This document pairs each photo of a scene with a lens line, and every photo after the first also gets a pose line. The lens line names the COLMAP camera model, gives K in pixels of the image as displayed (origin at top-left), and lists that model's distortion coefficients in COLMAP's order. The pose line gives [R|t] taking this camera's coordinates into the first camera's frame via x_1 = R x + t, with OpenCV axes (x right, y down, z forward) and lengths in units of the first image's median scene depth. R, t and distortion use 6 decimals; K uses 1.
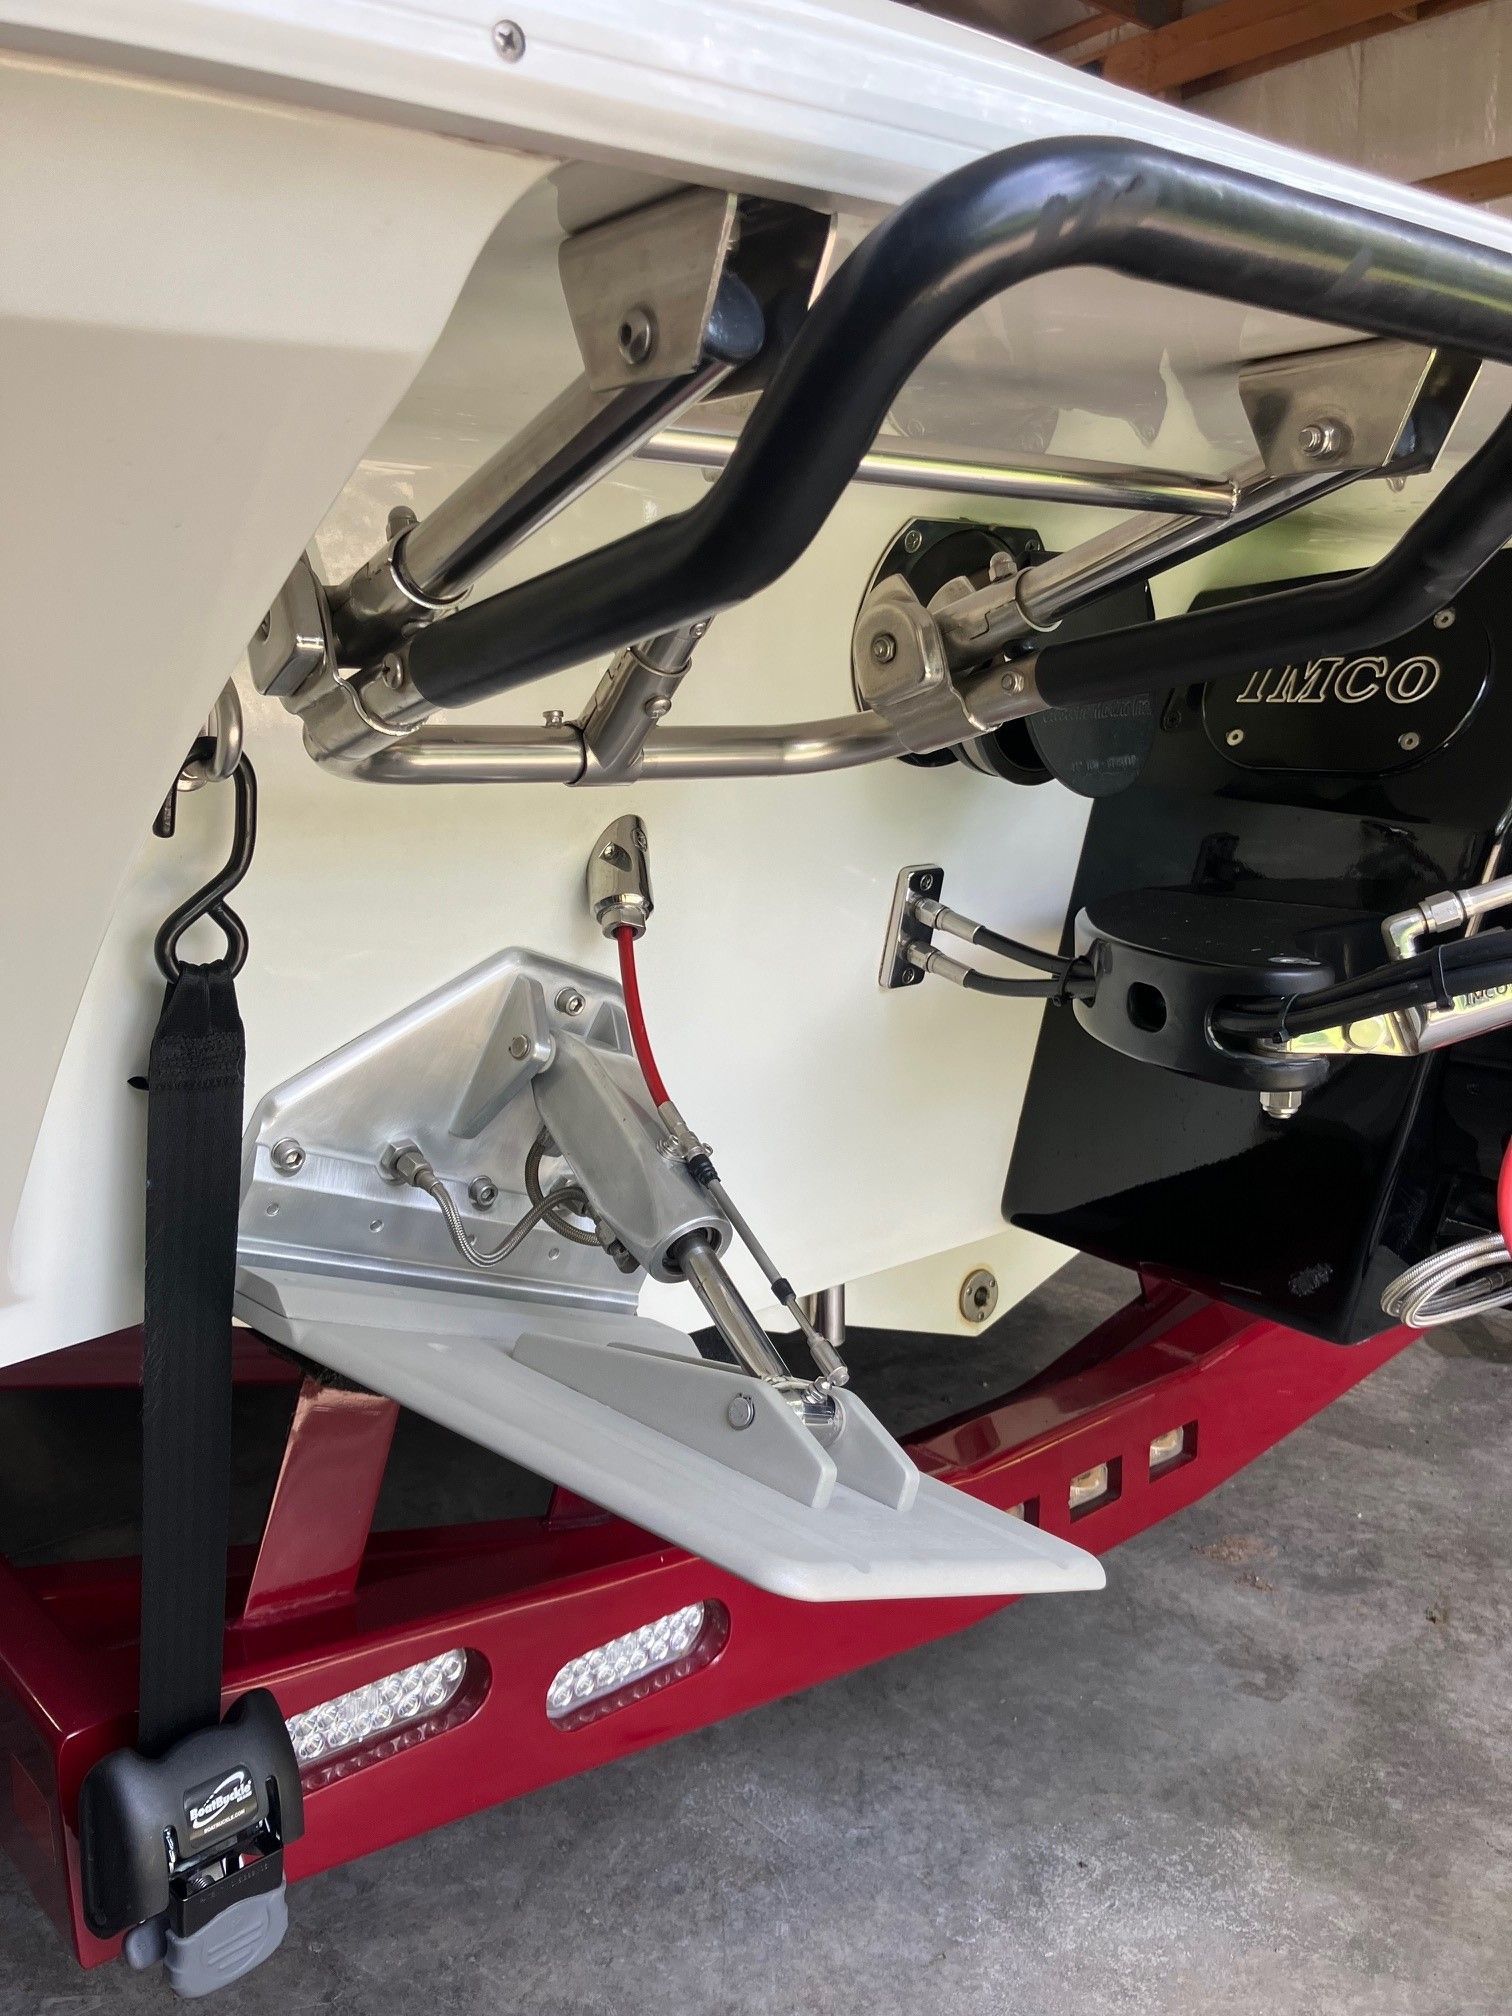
lens RADIAL K [[1687.5, 0, 740.0], [0, 1687.5, 1000.5], [0, 0, 1]] dist [0.004744, -0.003991]
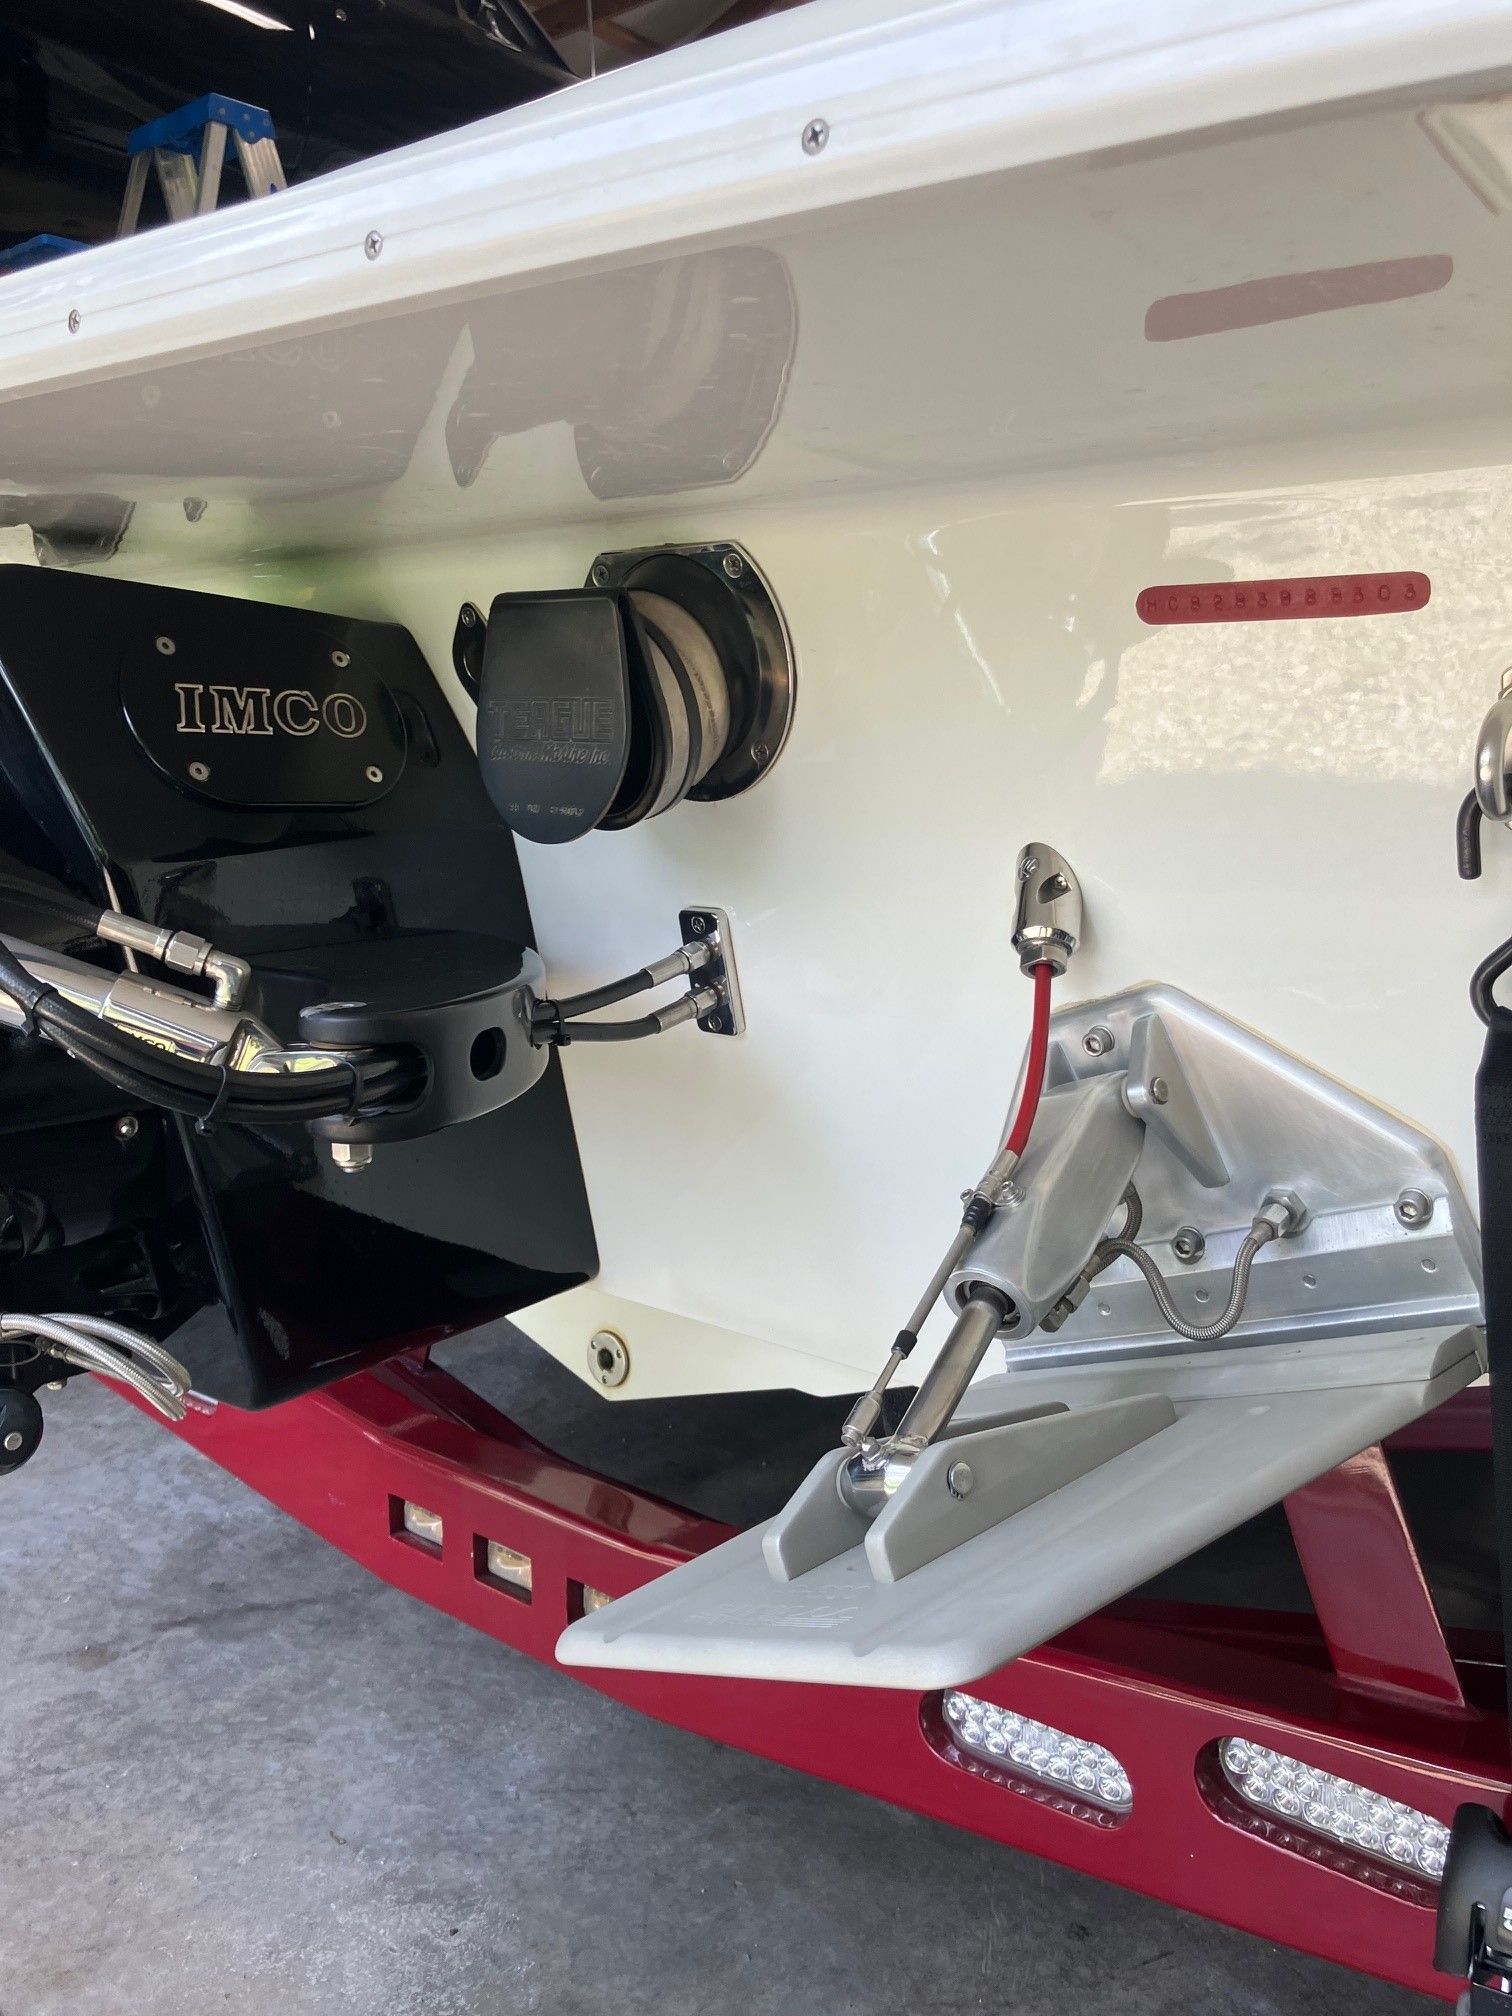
lens RADIAL K [[1687.5, 0, 740.4], [0, 1687.5, 1002.8], [0, 0, 1]] dist [0.004744, -0.003991]
pose [[0.154219, 0.169574, -0.973376, 1.110747], [-0.192068, 0.971514, 0.138819, -0.176502], [0.969188, 0.165546, 0.182396, 0.919104]]
